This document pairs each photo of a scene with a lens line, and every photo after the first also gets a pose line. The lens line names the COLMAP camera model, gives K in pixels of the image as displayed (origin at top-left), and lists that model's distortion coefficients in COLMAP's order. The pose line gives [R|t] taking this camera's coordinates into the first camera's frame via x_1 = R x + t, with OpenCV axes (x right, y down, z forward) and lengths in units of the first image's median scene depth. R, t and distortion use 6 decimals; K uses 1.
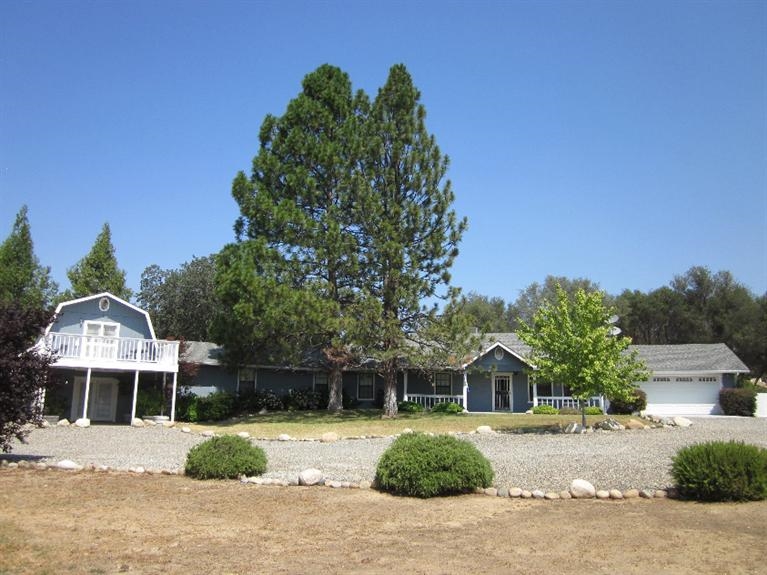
lens RADIAL K [[633.0, 0, 391.8], [0, 633.0, 289.6], [0, 0, 1]] dist [-0.003800, -0.237110]
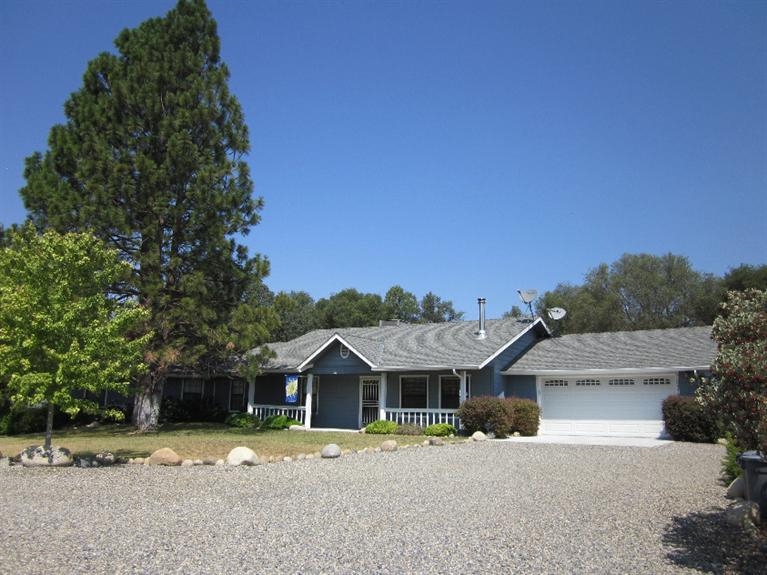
lens RADIAL K [[633.0, 0, 391.8], [0, 633.0, 289.6], [0, 0, 1]] dist [-0.003800, -0.237110]
pose [[0.933172, -0.068371, -0.352866, 0.484583], [0.058246, 0.997531, -0.039245, 0.061922], [0.354678, 0.016070, 0.934850, 0.318418]]
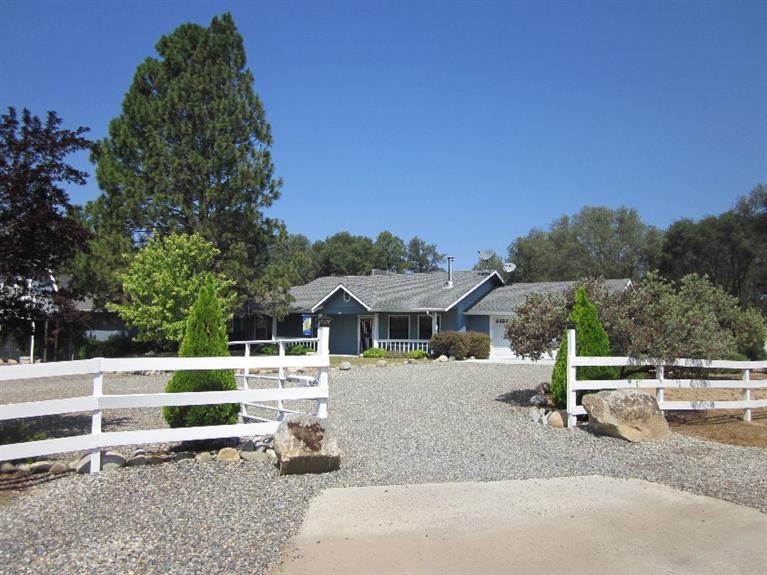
lens RADIAL K [[633.6, 0, 383.5], [0, 633.6, 287.5], [0, 0, 1]] dist [-0.048345, 0.016725]
pose [[0.934512, -0.032396, -0.354456, 0.573564], [0.059362, 0.996087, 0.065468, 0.024003], [0.350948, -0.082222, 0.932778, 0.083869]]
